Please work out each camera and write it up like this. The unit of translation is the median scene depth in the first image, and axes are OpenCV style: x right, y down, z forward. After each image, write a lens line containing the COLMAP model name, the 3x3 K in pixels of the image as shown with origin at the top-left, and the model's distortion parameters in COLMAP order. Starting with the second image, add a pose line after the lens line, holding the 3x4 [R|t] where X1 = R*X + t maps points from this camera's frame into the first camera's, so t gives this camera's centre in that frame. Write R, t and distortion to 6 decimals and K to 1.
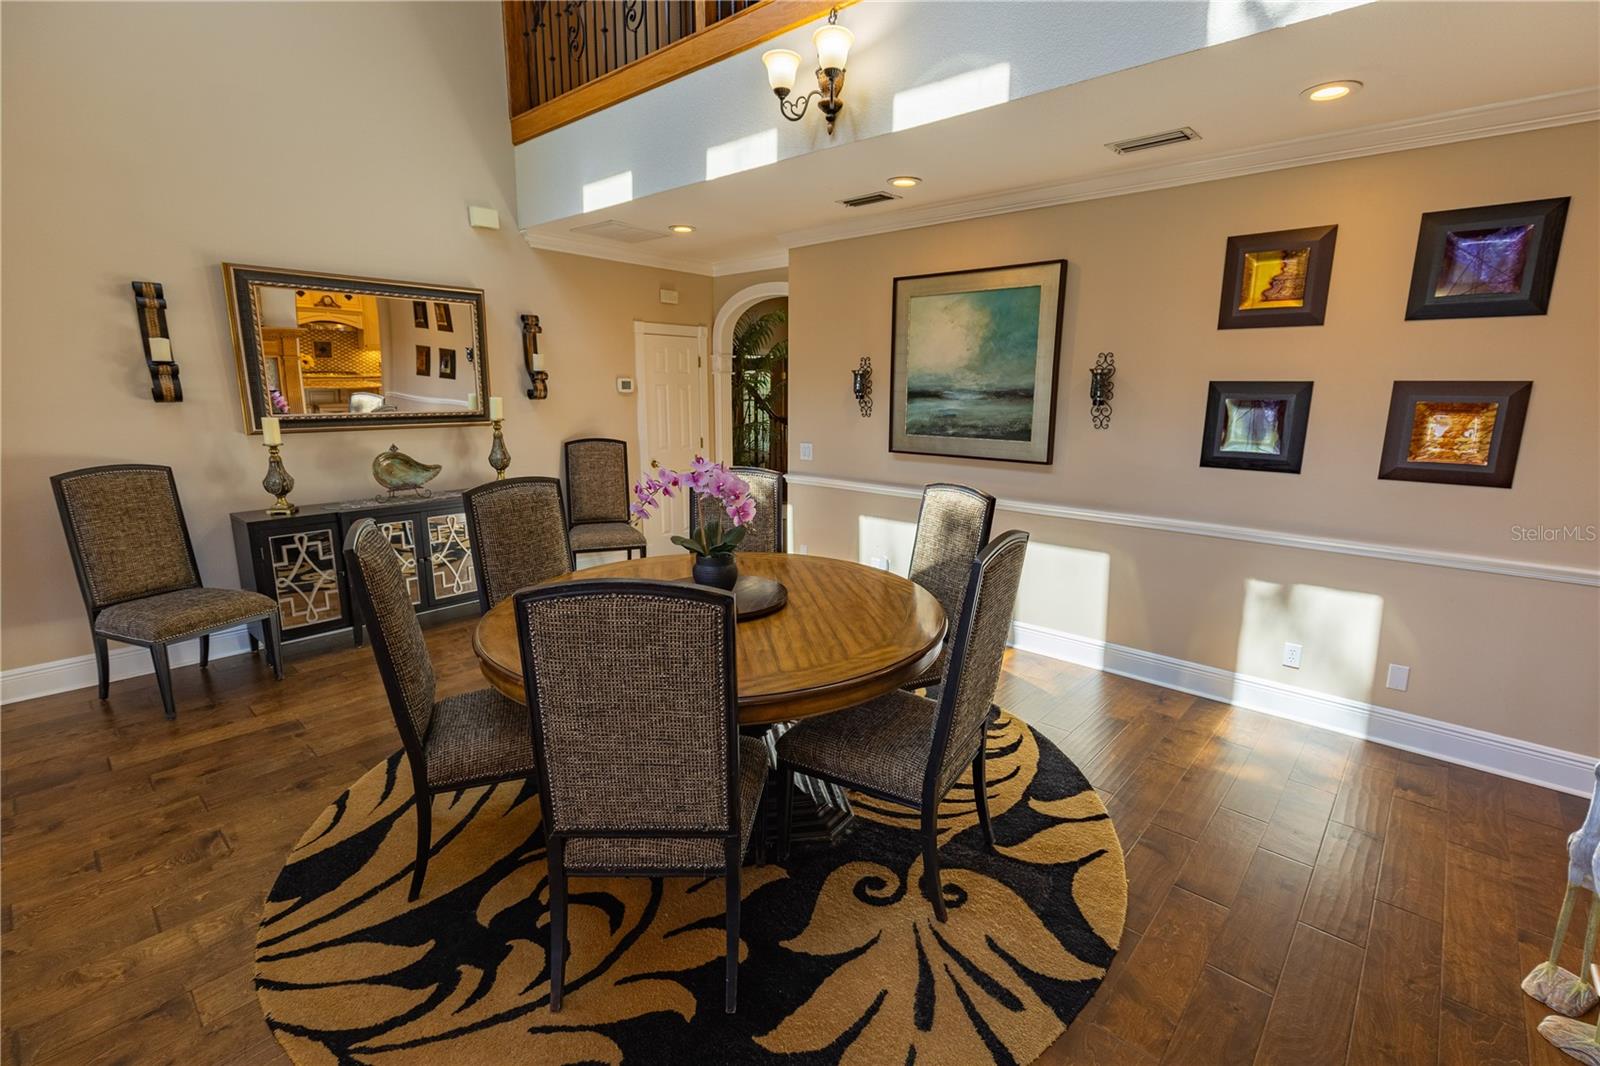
lens RADIAL K [[716.4, 0, 808.1], [0, 716.4, 523.3], [0, 0, 1]] dist [0.008287, -0.001464]
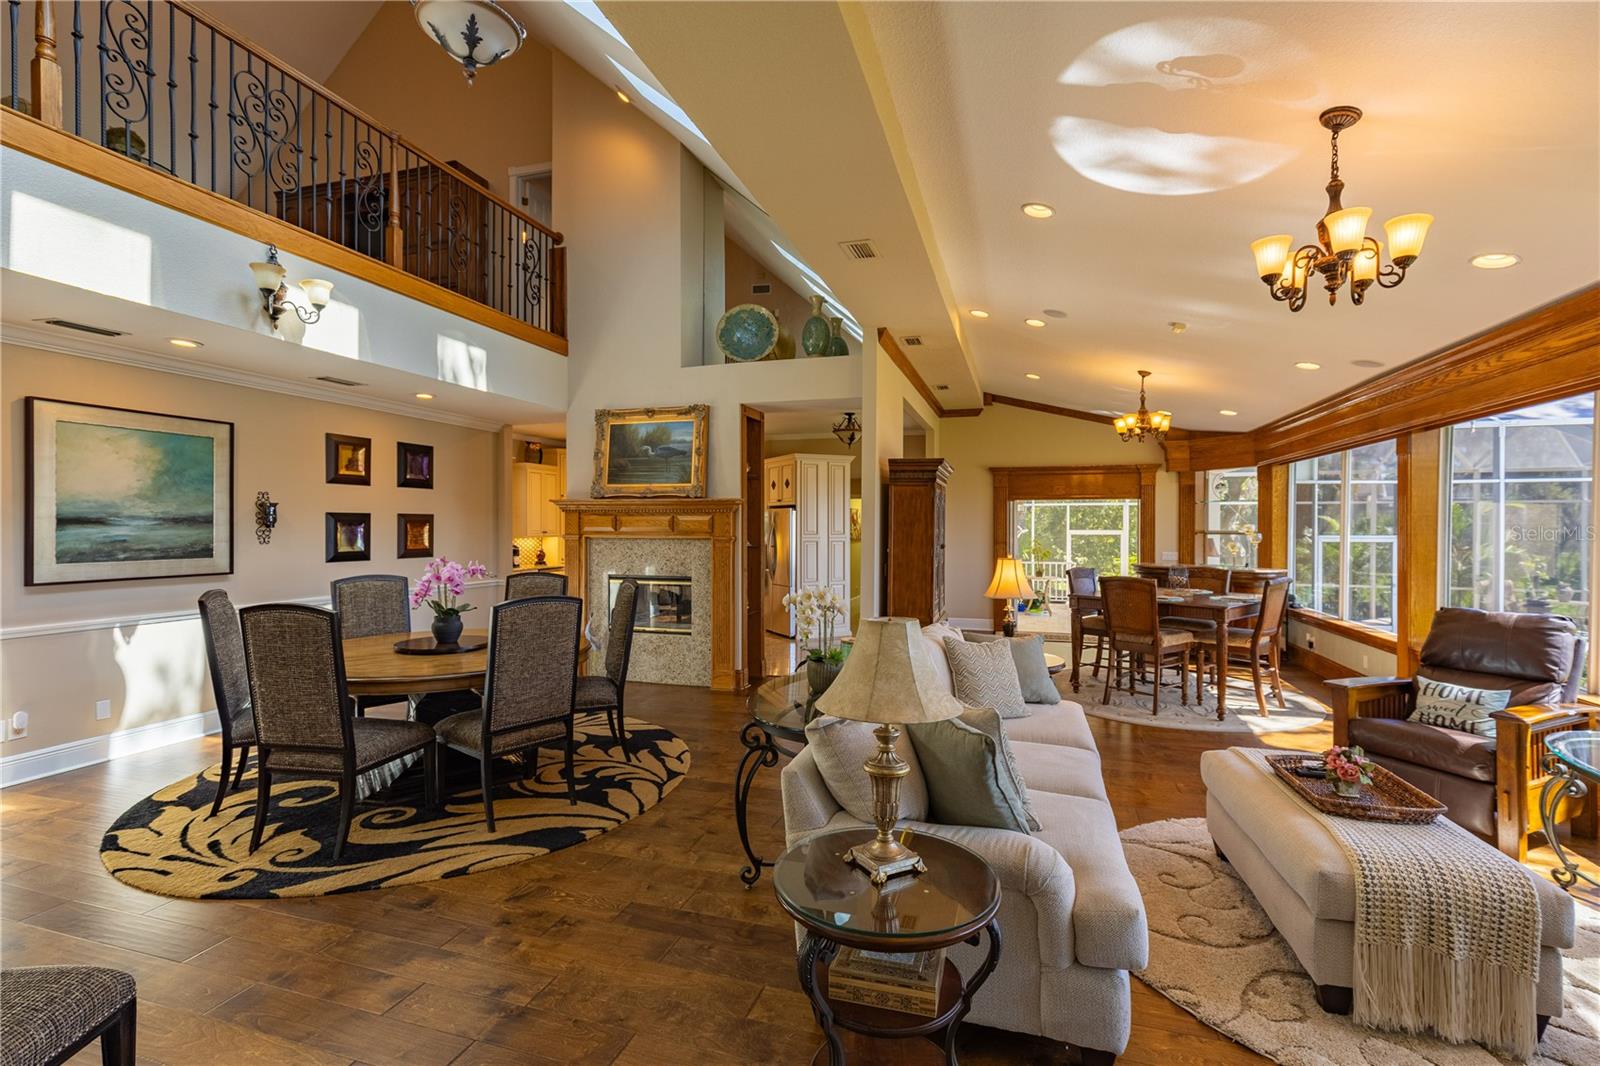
lens RADIAL K [[716.4, 0, 810.8], [0, 716.4, 529.8], [0, 0, 1]] dist [0.008287, -0.001464]
pose [[-0.424154, -0.011744, 0.905514, -1.239852], [0.169177, 0.981285, 0.091972, -0.098857], [-0.889647, 0.192203, -0.414229, 0.574739]]
